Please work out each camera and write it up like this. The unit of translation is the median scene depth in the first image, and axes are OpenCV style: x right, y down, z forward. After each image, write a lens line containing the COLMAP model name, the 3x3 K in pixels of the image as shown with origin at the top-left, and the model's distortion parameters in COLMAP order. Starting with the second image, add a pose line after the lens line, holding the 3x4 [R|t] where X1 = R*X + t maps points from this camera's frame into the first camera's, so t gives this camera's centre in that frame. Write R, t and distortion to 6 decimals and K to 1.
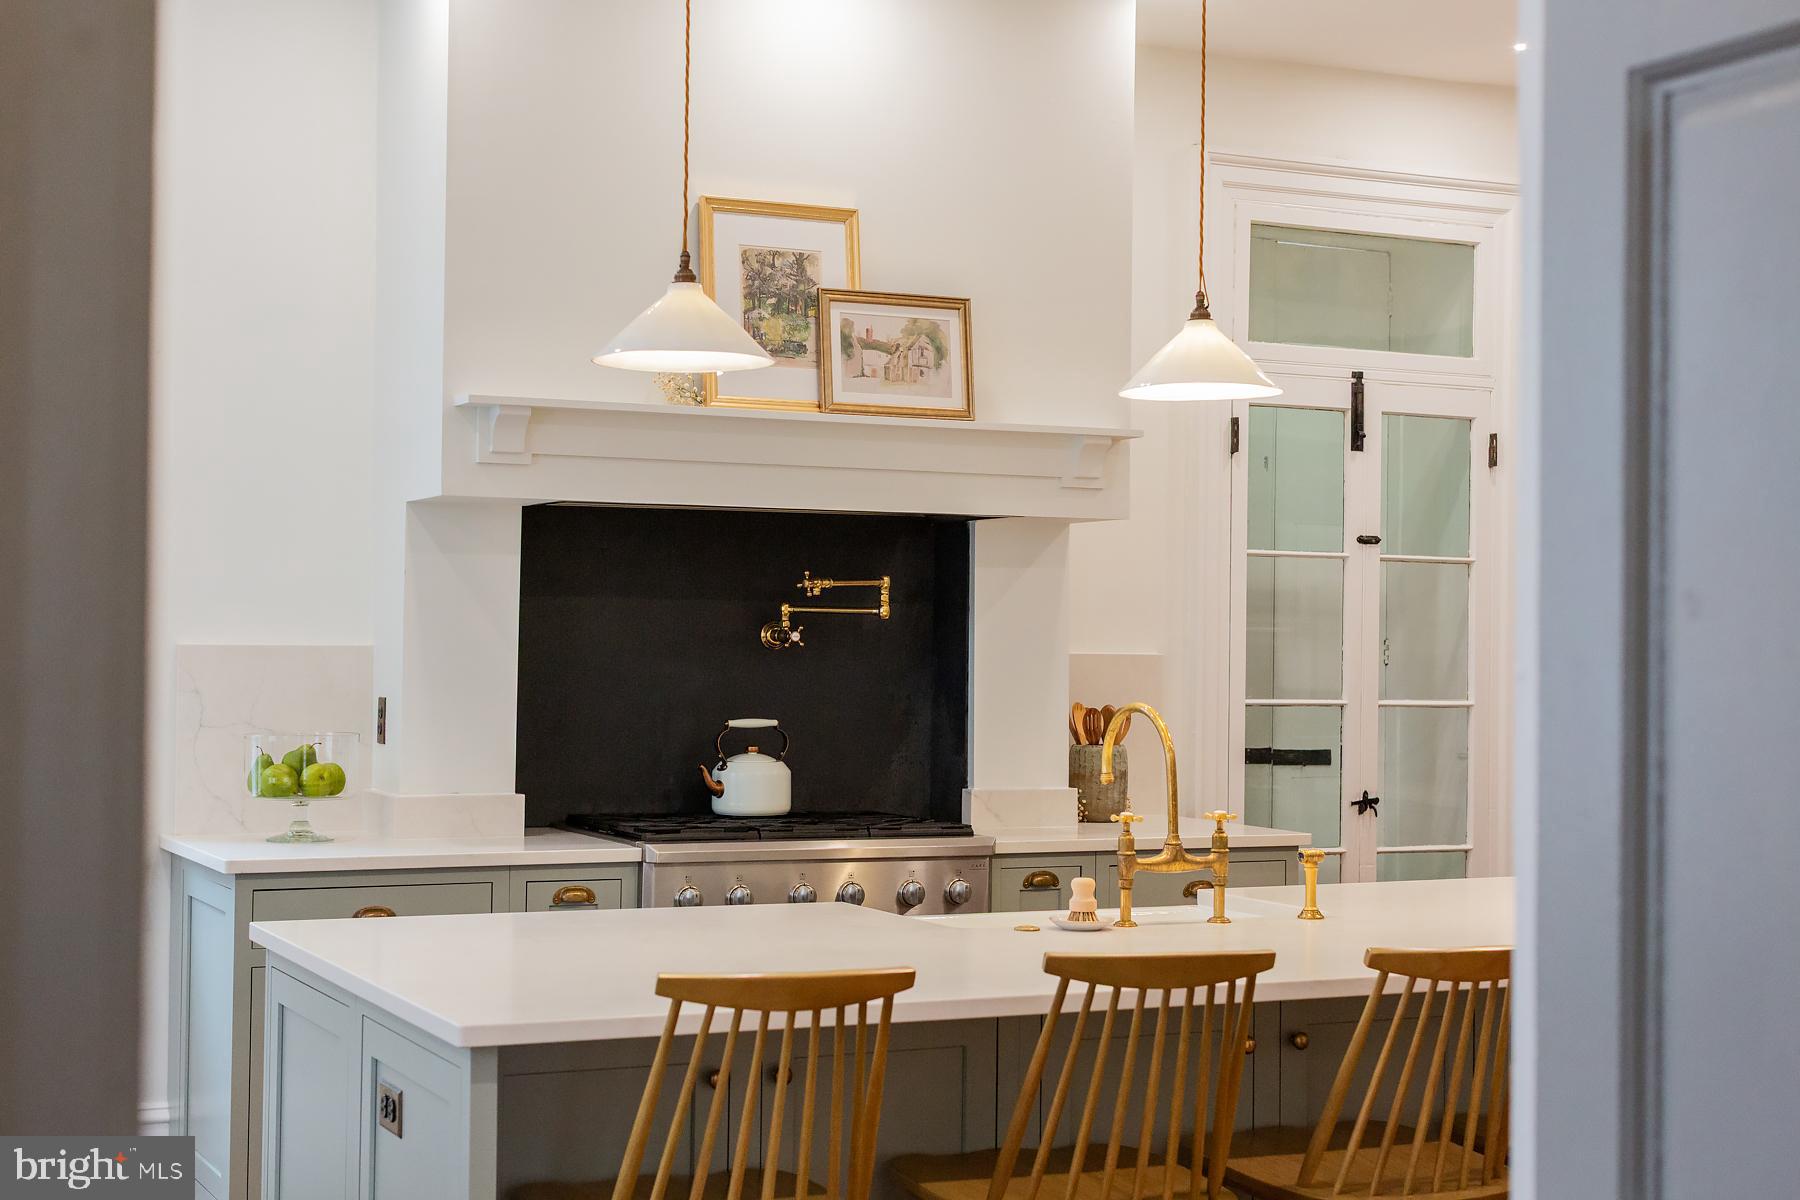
lens RADIAL K [[2630.3, 0, 899.5], [0, 2630.3, 599.9], [0, 0, 1]] dist [0.017567, 0.000000]
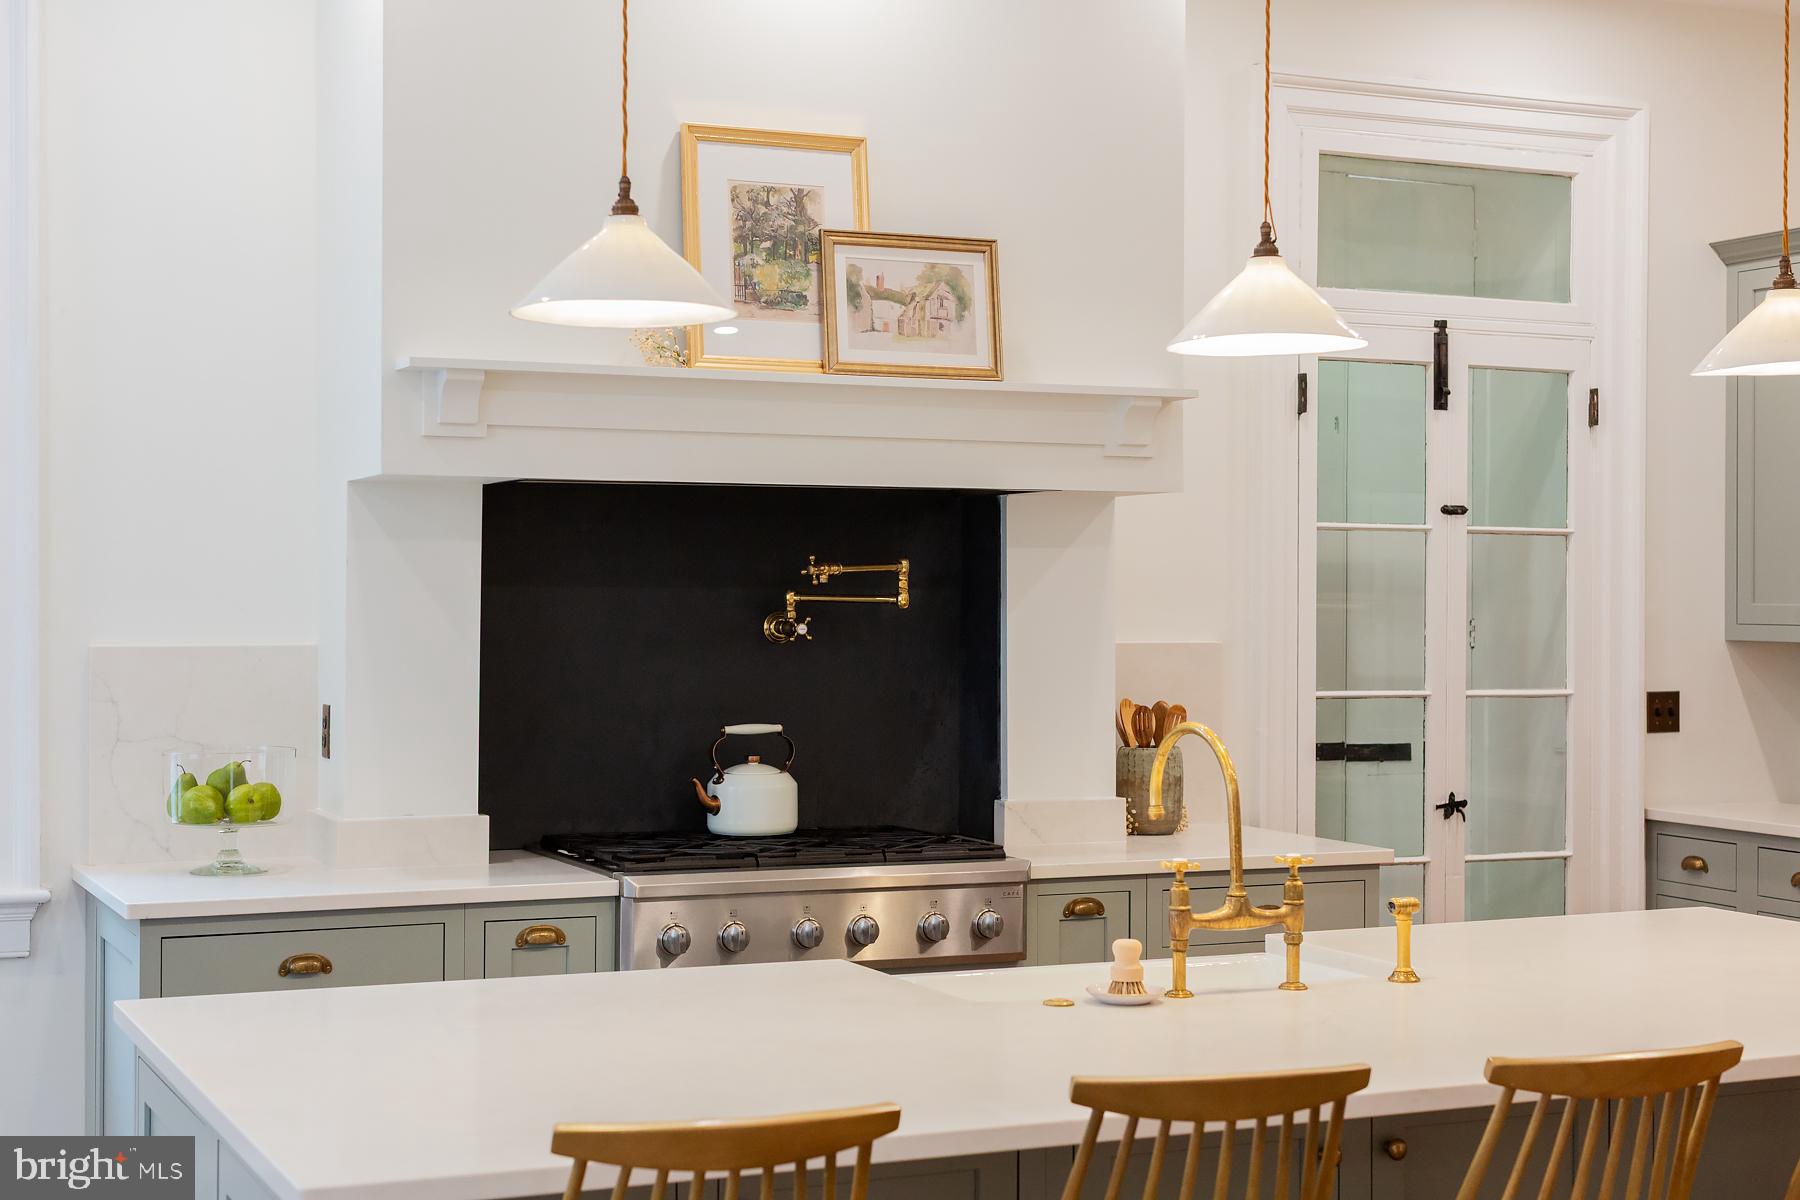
lens RADIAL K [[2630.3, 0, 899.9], [0, 2630.3, 601.3], [0, 0, 1]] dist [0.017567, 0.000000]
pose [[0.999728, -0.007988, -0.021922, 0.013078], [0.008362, 0.999820, 0.017011, -0.010577], [0.021782, -0.017190, 0.999615, 0.132146]]
